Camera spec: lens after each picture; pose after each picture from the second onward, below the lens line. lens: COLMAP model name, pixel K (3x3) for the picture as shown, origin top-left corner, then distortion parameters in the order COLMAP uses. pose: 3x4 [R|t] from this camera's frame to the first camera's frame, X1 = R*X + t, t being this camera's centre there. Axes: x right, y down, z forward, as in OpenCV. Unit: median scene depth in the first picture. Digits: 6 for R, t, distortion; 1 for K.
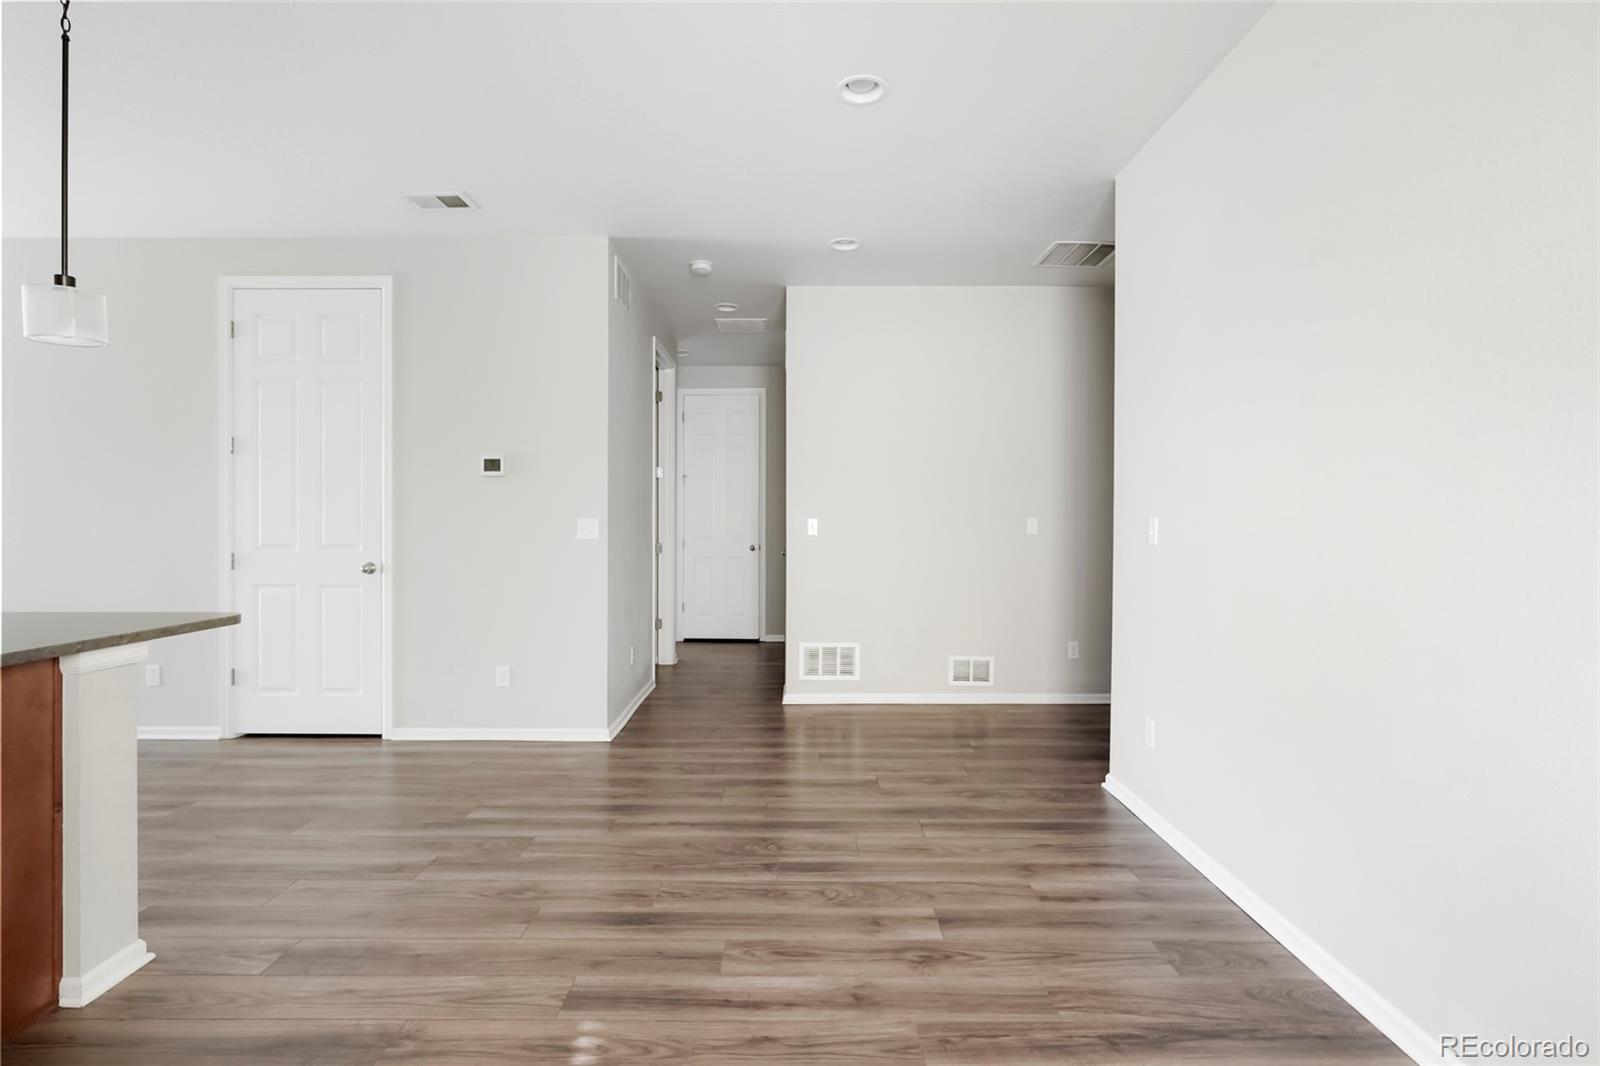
lens RADIAL K [[766.5, 0, 801.4], [0, 766.5, 523.8], [0, 0, 1]] dist [0.002429, 0.000331]
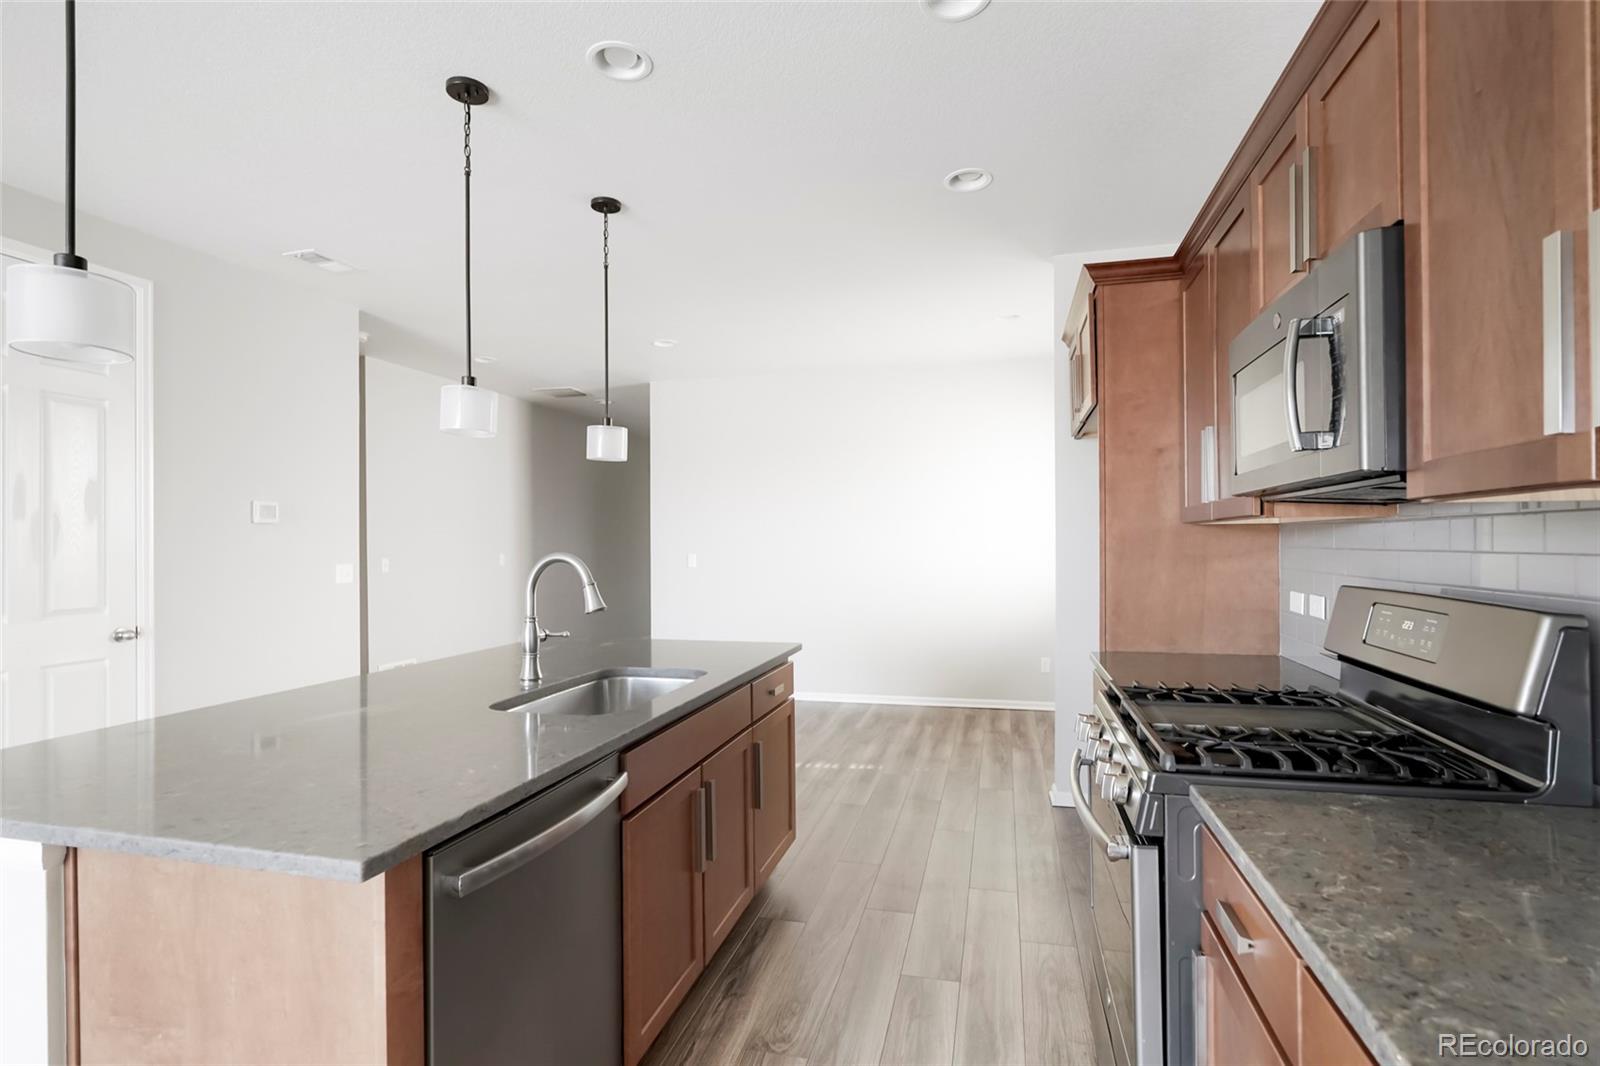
lens RADIAL K [[766.5, 0, 800.9], [0, 766.5, 538.6], [0, 0, 1]] dist [0.002429, 0.000331]
pose [[0.260330, -0.002579, 0.965516, -1.156996], [0.018935, 0.999818, -0.002434, -0.027384], [-0.965334, 0.018916, 0.260331, 0.101370]]
